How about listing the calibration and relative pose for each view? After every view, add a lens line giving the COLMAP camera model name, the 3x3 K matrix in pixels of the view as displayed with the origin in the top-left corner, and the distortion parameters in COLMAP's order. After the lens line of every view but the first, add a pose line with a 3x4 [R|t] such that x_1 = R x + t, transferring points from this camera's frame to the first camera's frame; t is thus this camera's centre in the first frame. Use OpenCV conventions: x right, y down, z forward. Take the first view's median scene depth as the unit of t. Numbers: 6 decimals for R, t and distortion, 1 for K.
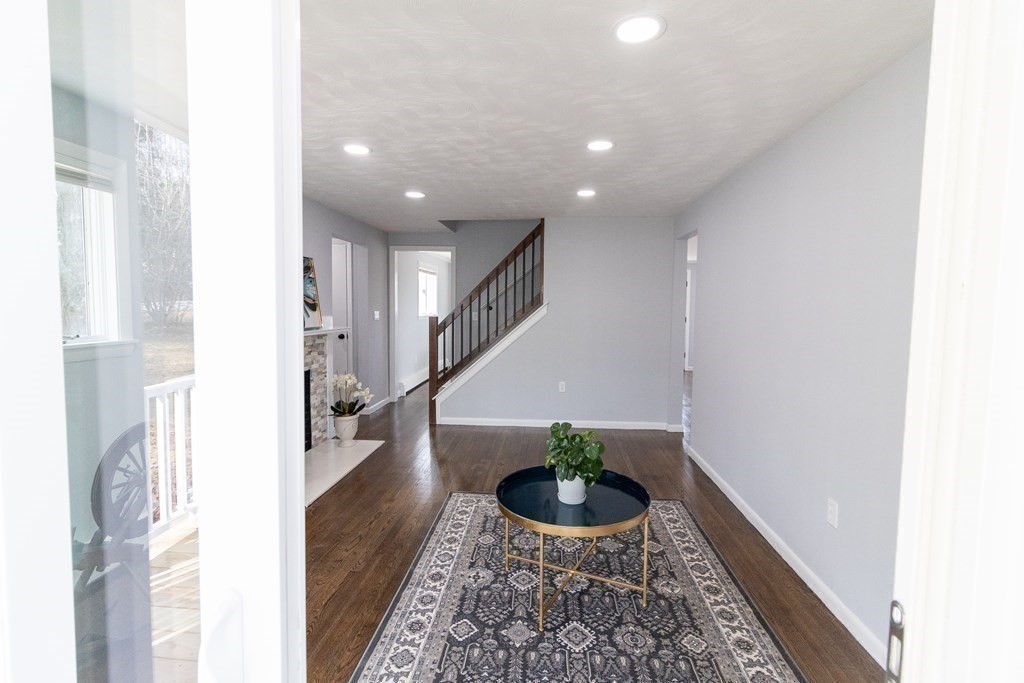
lens RADIAL K [[477.2, 0, 521.3], [0, 477.2, 339.6], [0, 0, 1]] dist [0.002310, 0.000070]
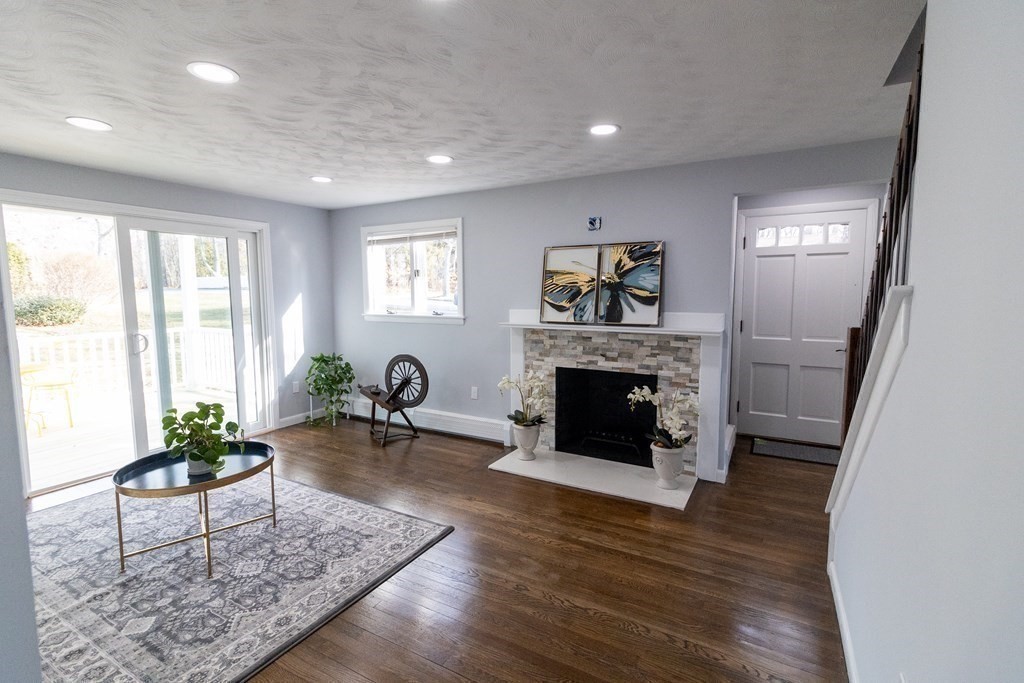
lens RADIAL K [[477.2, 0, 520.3], [0, 477.2, 333.1], [0, 0, 1]] dist [0.002310, 0.000070]
pose [[-0.441359, 0.069808, -0.894611, 0.396457], [-0.066984, 0.991625, 0.110424, -0.084426], [0.894827, 0.108662, -0.432987, 1.112712]]
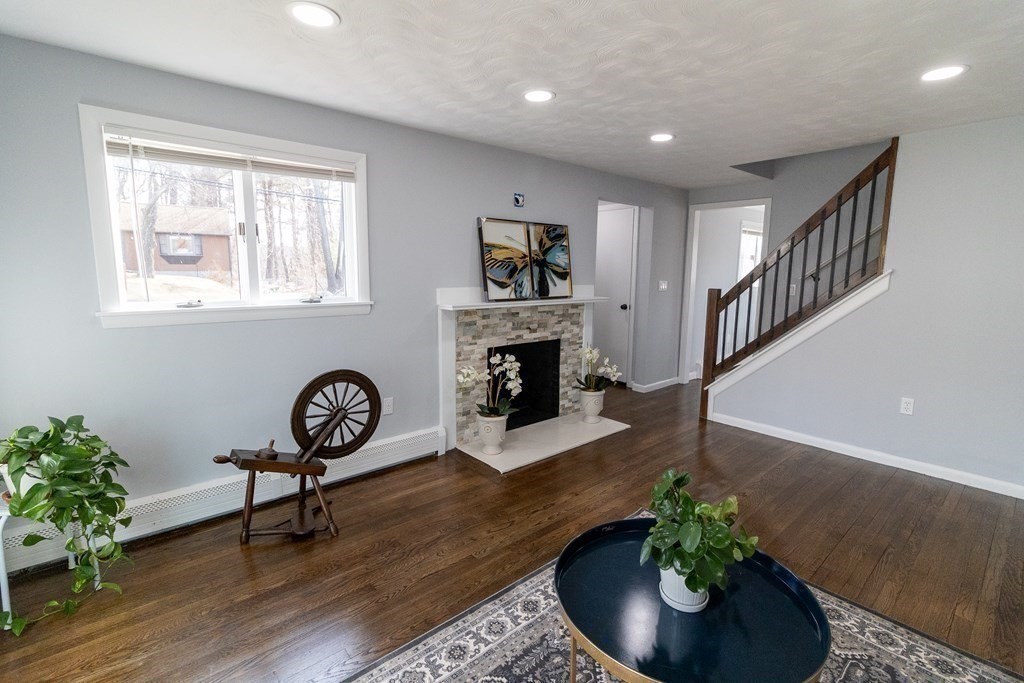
lens RADIAL K [[477.2, 0, 508.8], [0, 477.2, 334.4], [0, 0, 1]] dist [0.002310, 0.000070]
pose [[0.703355, 0.094134, -0.704578, 0.179645], [-0.055286, 0.995435, 0.077803, -0.017174], [0.708685, -0.015770, 0.705349, 0.215570]]
